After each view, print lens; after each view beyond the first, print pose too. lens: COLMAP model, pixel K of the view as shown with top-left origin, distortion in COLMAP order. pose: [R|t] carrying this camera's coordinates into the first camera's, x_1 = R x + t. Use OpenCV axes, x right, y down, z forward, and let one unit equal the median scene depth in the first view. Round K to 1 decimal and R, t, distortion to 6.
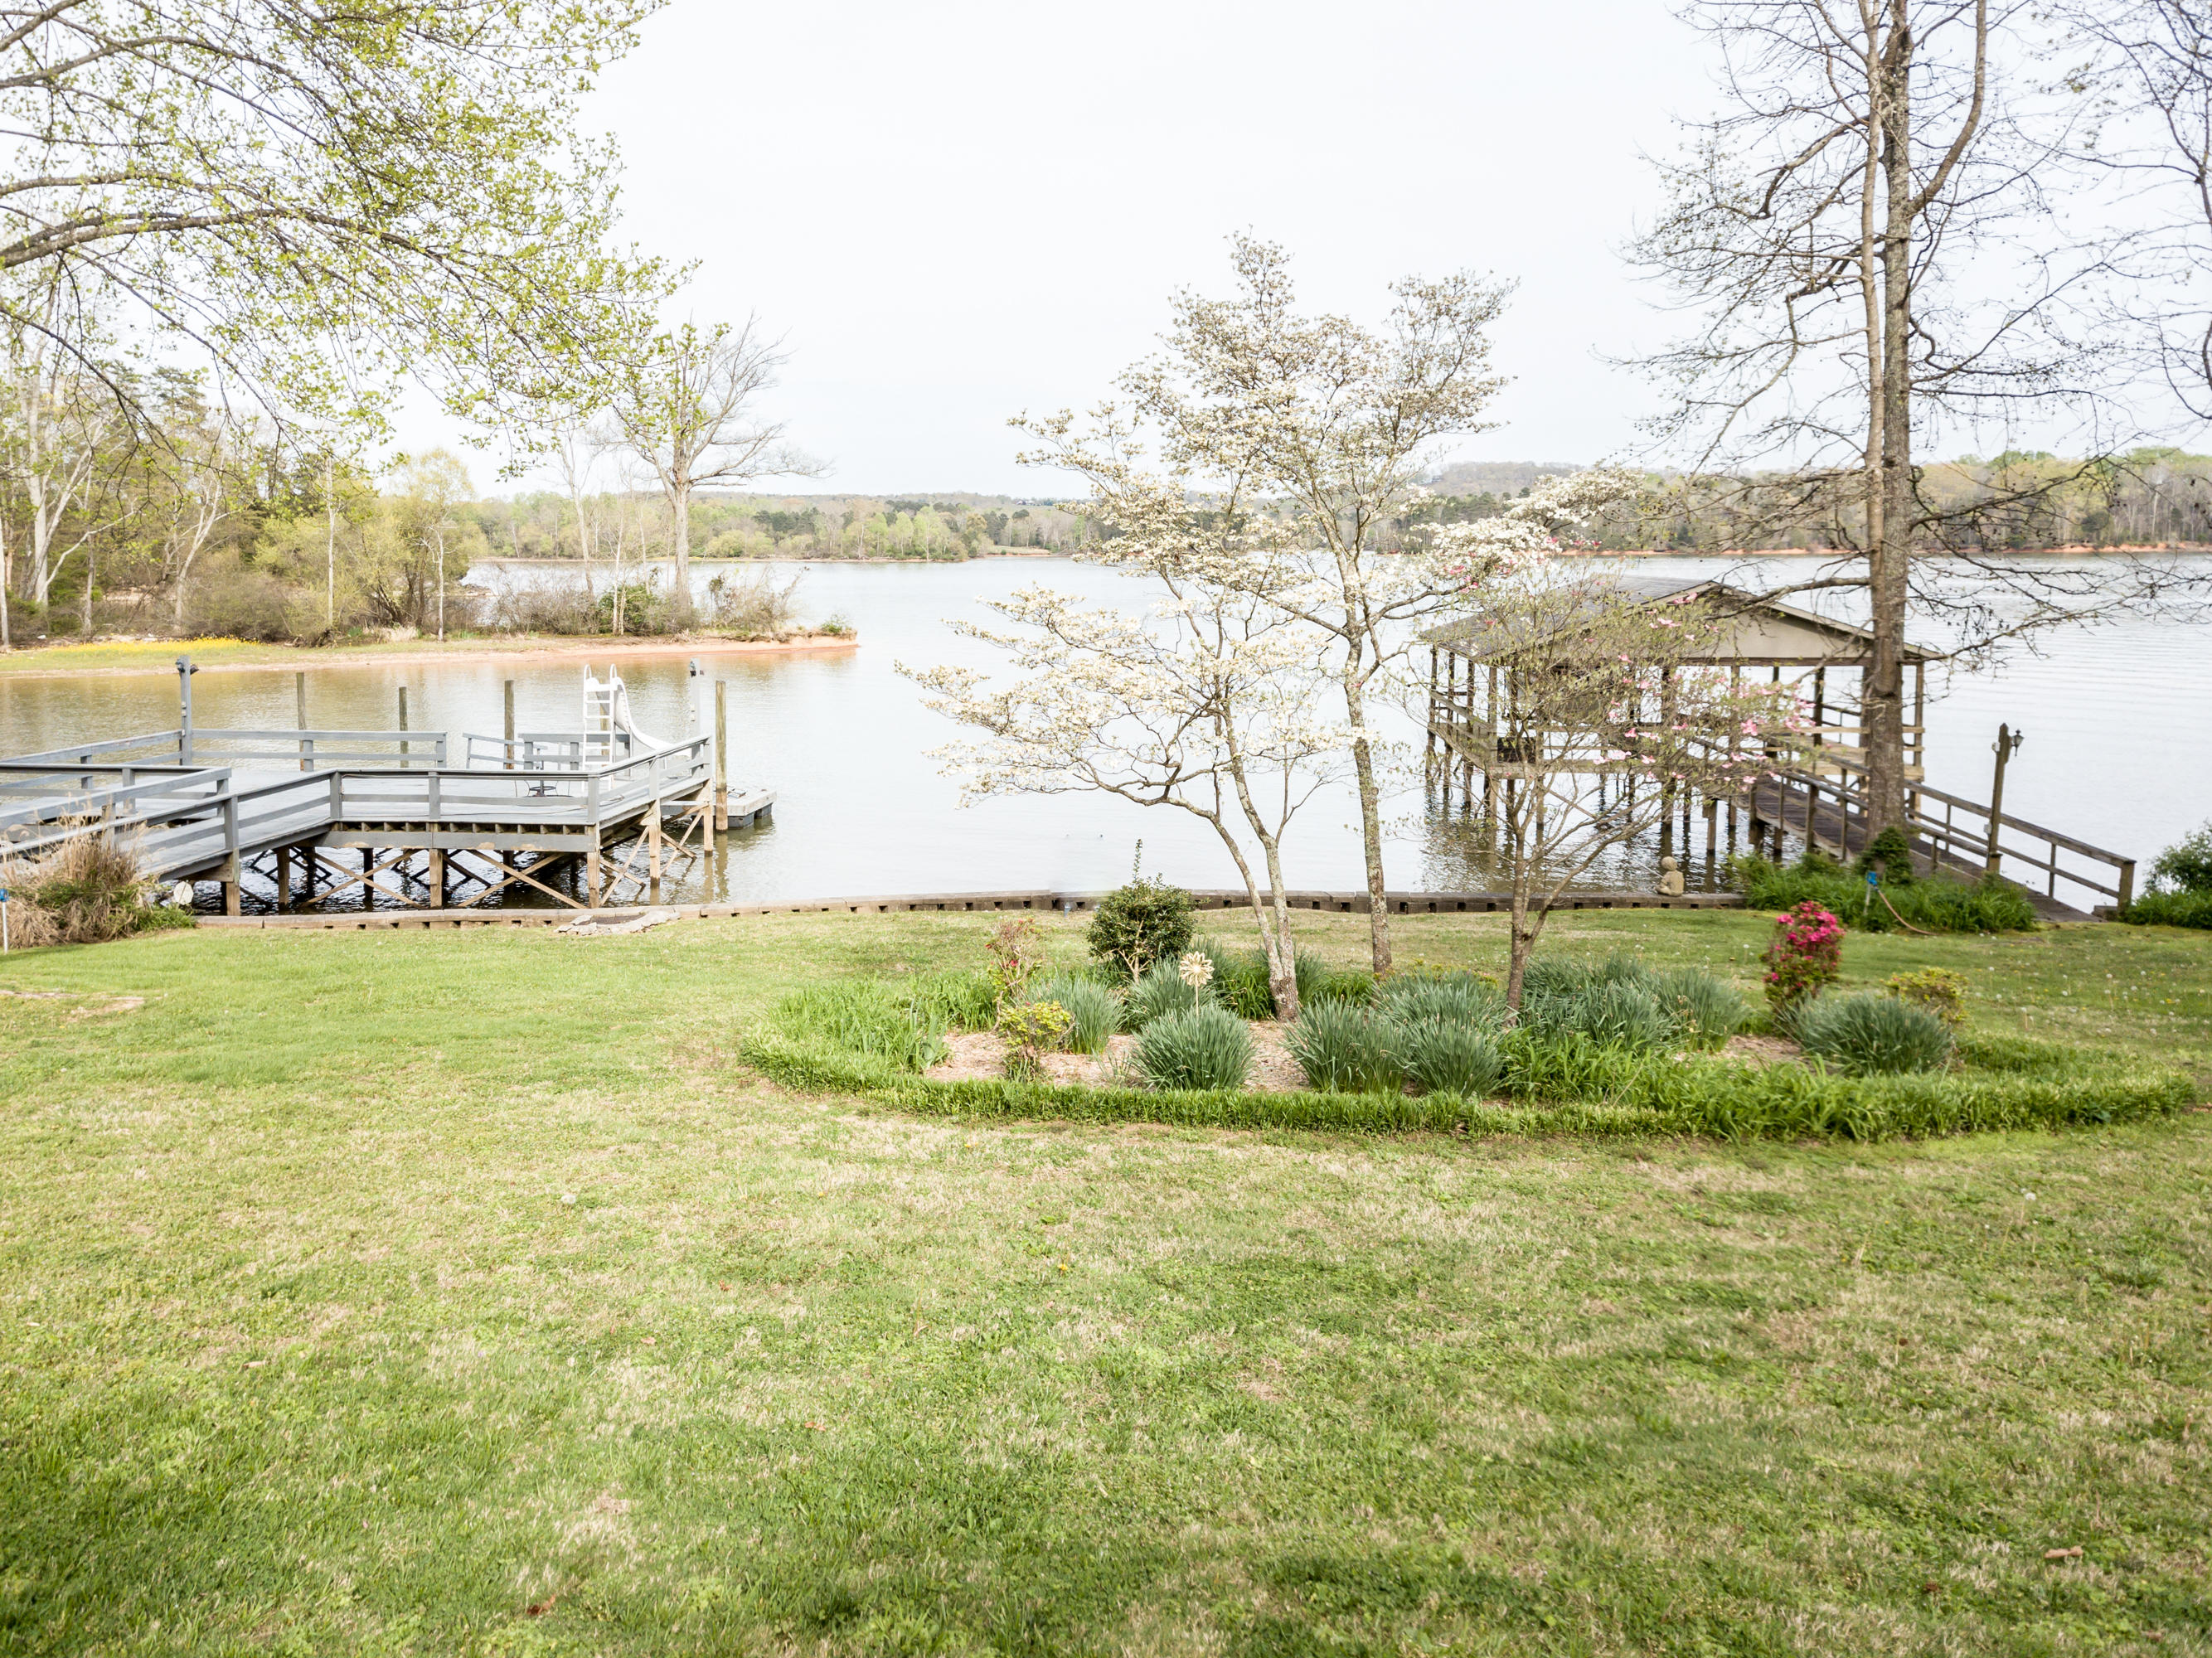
lens RADIAL K [[1721.5, 0, 1010.0], [0, 1721.5, 708.4], [0, 0, 1]] dist [0.031711, -0.000082]
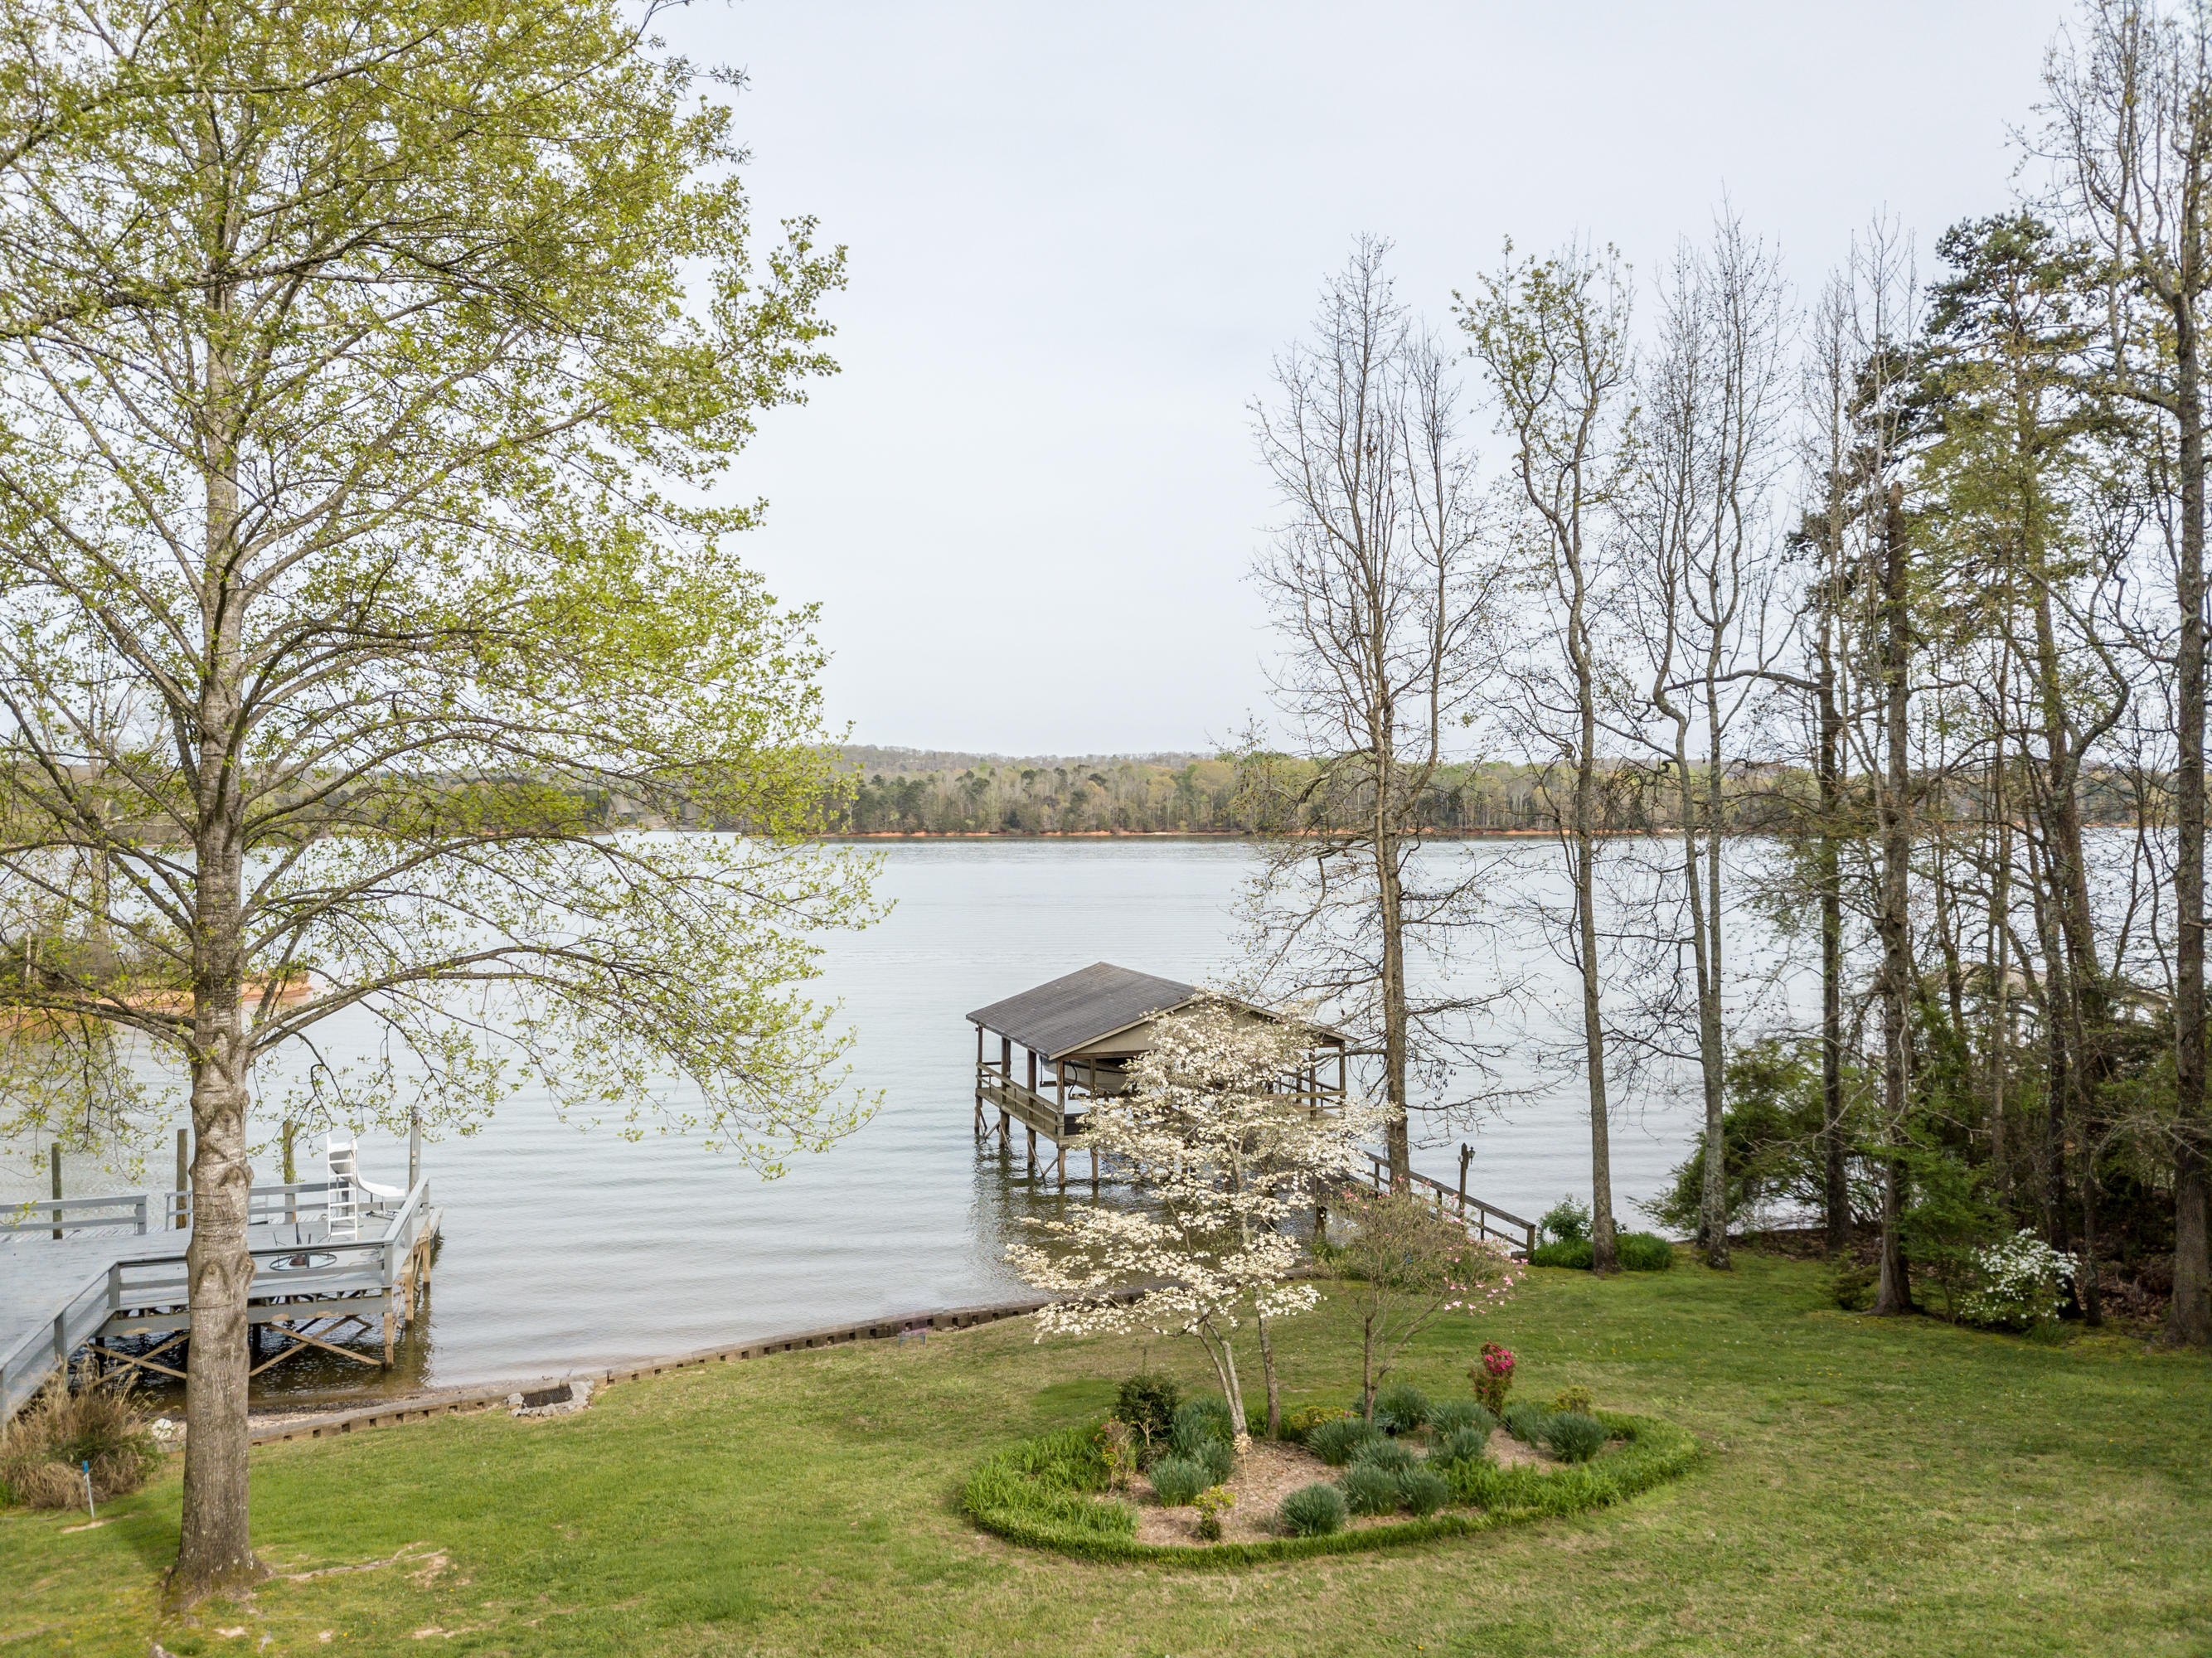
lens RADIAL K [[1675.8, 0, 1073.0], [0, 1675.8, 874.3], [0, 0, 1]] dist [0.017113, 0.014155]
pose [[0.914899, -0.014050, 0.403439, -0.355521], [0.037537, 0.998025, -0.050368, -0.168604], [-0.401934, 0.061225, 0.913619, -0.256125]]
